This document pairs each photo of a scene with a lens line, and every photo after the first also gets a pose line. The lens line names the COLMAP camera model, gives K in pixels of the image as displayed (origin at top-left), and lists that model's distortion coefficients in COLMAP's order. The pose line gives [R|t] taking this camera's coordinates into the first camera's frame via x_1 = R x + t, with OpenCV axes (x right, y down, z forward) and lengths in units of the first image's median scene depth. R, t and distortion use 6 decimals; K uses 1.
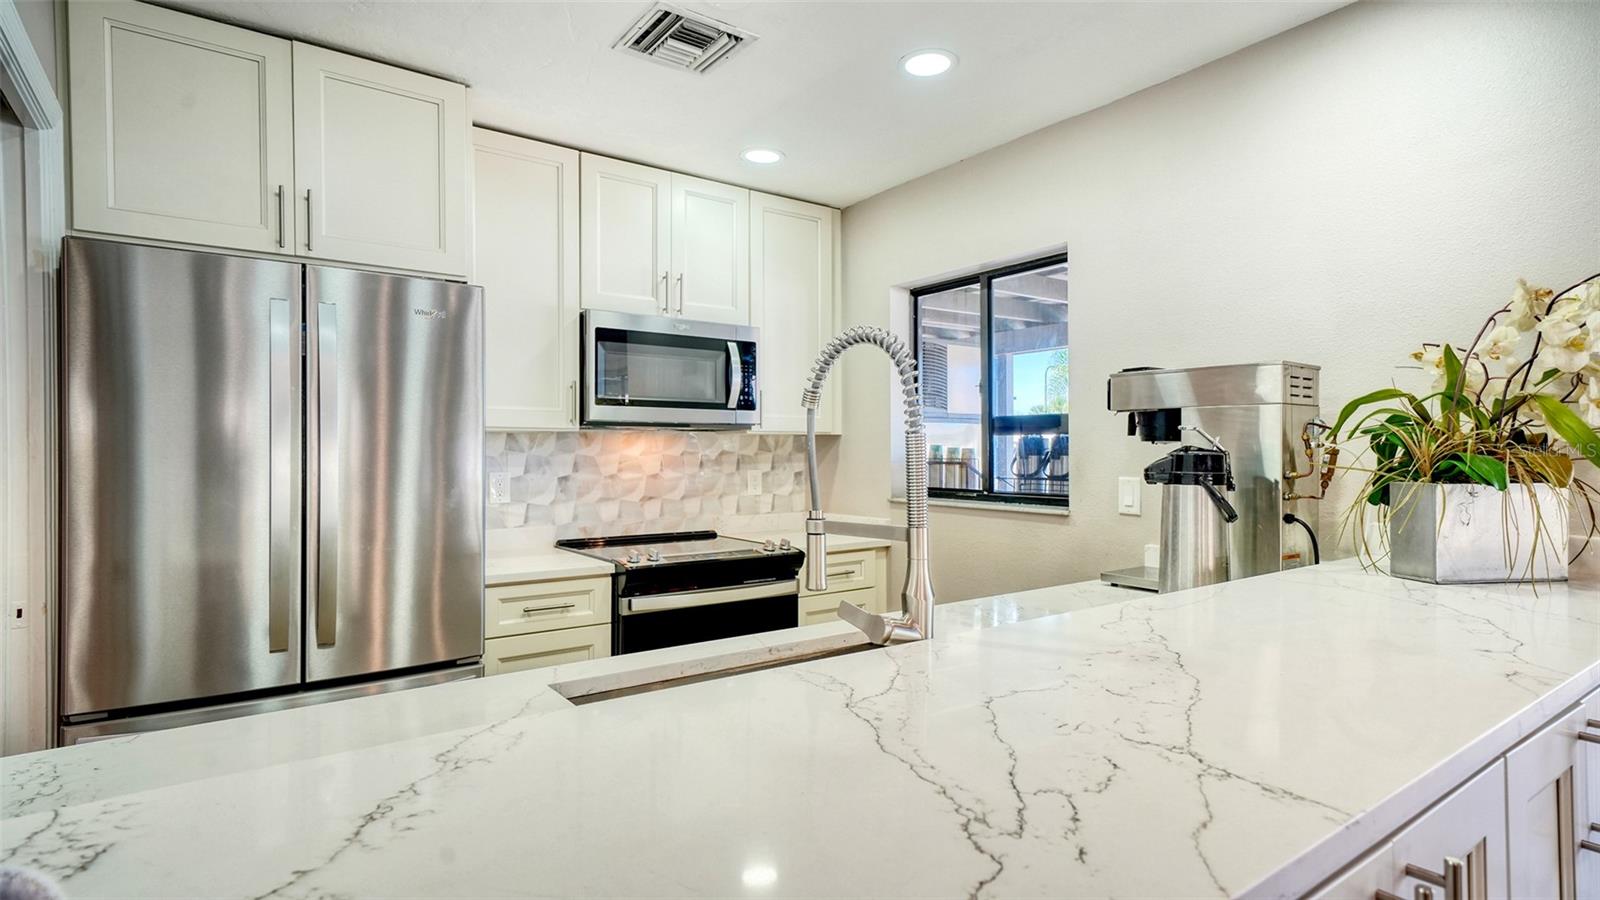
lens RADIAL K [[787.5, 0, 800.0], [0, 787.5, 450.0], [0, 0, 1]] dist [0.000300, 0.000184]
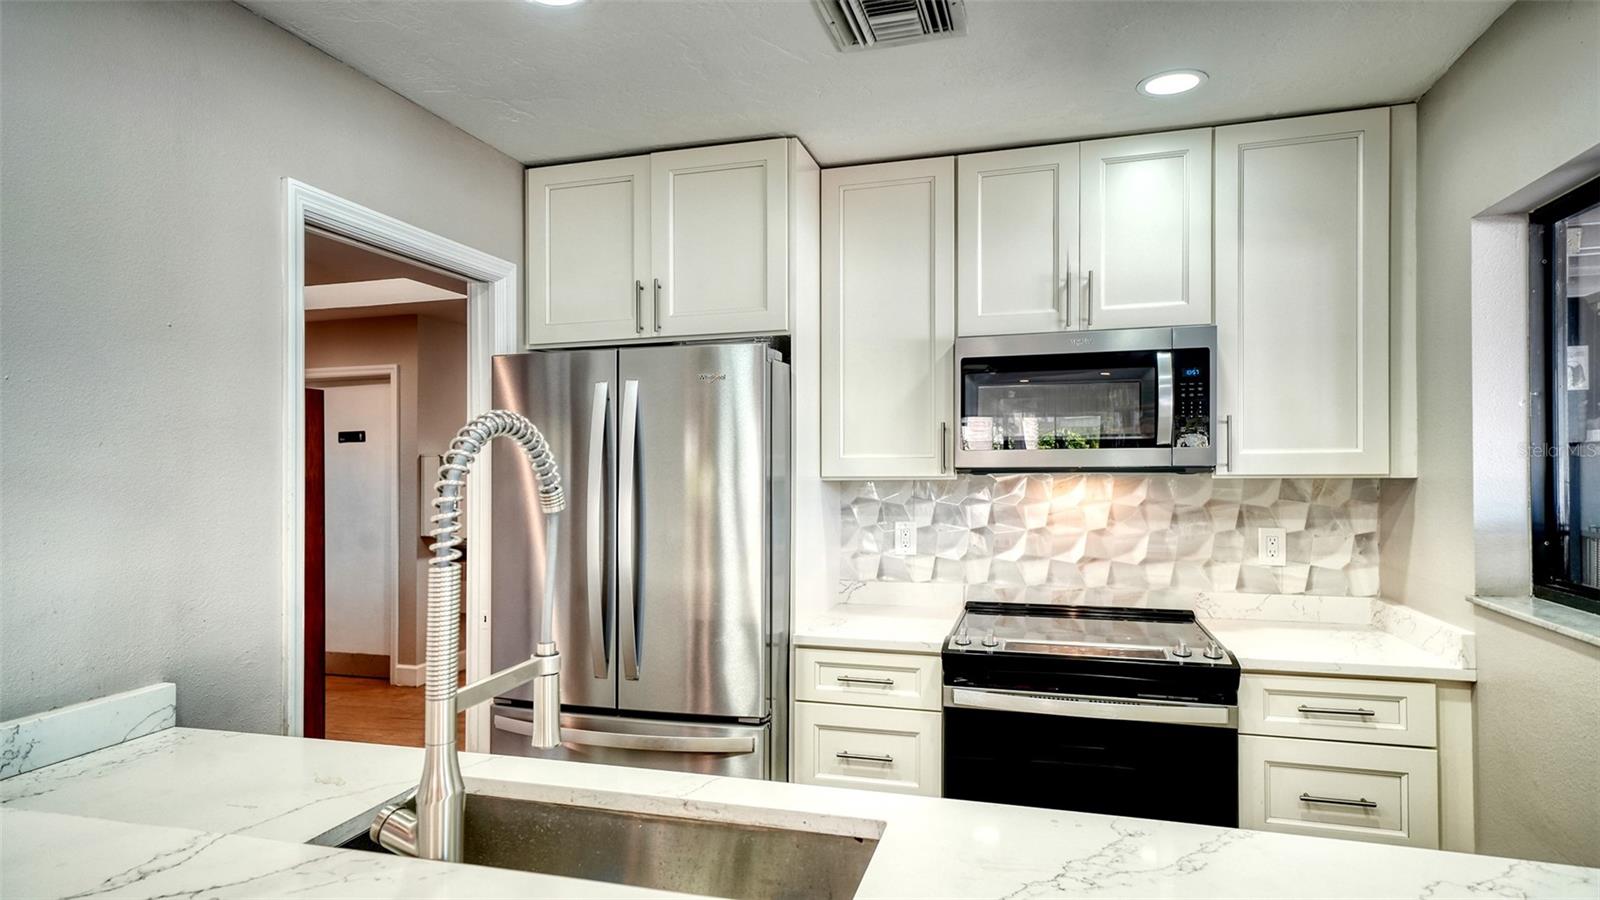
lens RADIAL K [[870.5, 0, 800.0], [0, 870.5, 450.0], [0, 0, 1]] dist [0.018515, -0.000247]
pose [[0.609799, -0.016083, -0.792393, 0.320837], [0.008452, 0.999869, -0.013790, -0.038314], [0.792511, 0.001712, 0.609855, 0.242362]]
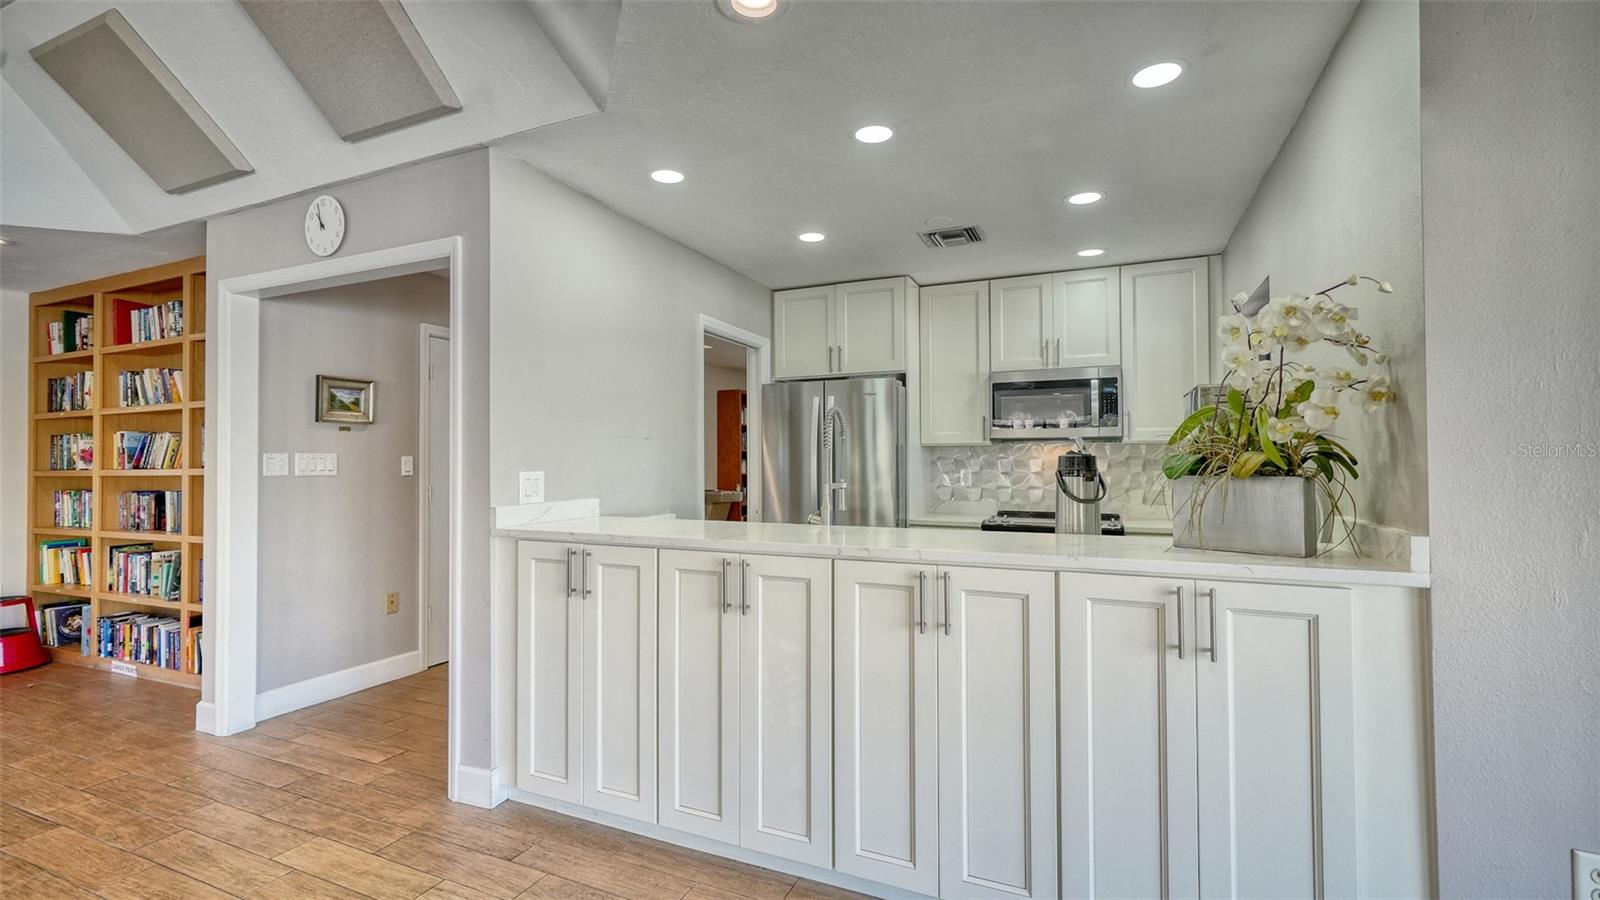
lens RADIAL K [[717.2, 0, 800.0], [0, 717.2, 450.0], [0, 0, 1]] dist [-0.000388, -0.000044]
pose [[0.496703, -0.012735, -0.867827, 0.731813], [0.004983, 0.999918, -0.011822, 0.002921], [0.867906, 0.001548, 0.496726, -0.101541]]
